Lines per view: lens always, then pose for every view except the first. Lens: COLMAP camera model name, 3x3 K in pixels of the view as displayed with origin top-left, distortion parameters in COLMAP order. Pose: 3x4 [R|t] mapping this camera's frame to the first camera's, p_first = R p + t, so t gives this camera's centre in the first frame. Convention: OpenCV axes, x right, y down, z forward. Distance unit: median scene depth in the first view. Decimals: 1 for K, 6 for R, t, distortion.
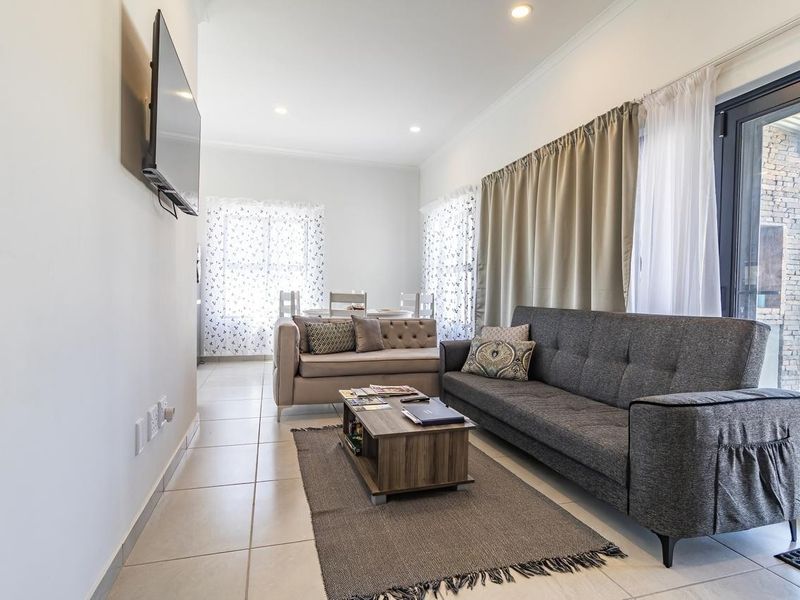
lens RADIAL K [[422.1, 0, 398.8], [0, 422.1, 303.8], [0, 0, 1]] dist [0.015168, 0.000481]
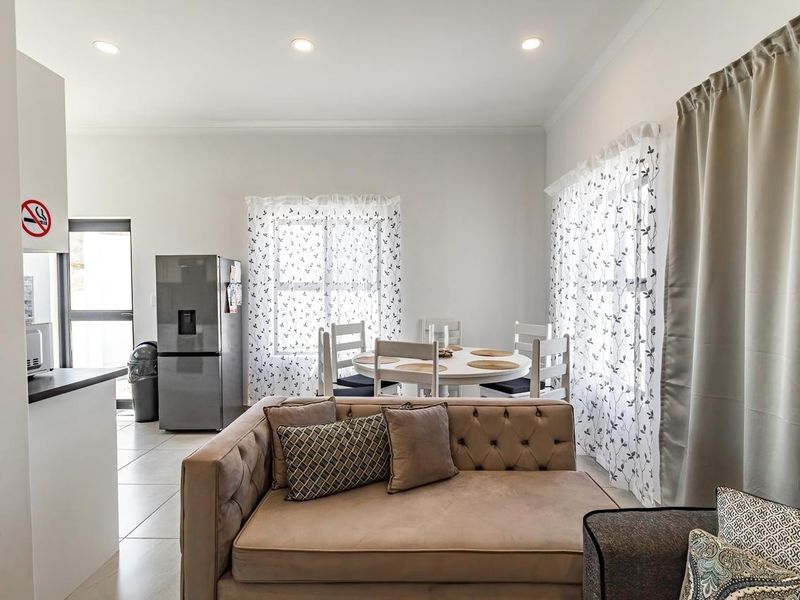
lens RADIAL K [[422.1, 0, 398.8], [0, 422.1, 303.8], [0, 0, 1]] dist [0.015168, 0.000481]
pose [[0.952942, -0.009326, -0.303009, 0.036281], [0.009134, 0.999956, -0.002049, -0.061159], [0.303015, -0.000815, 0.952985, 0.377220]]
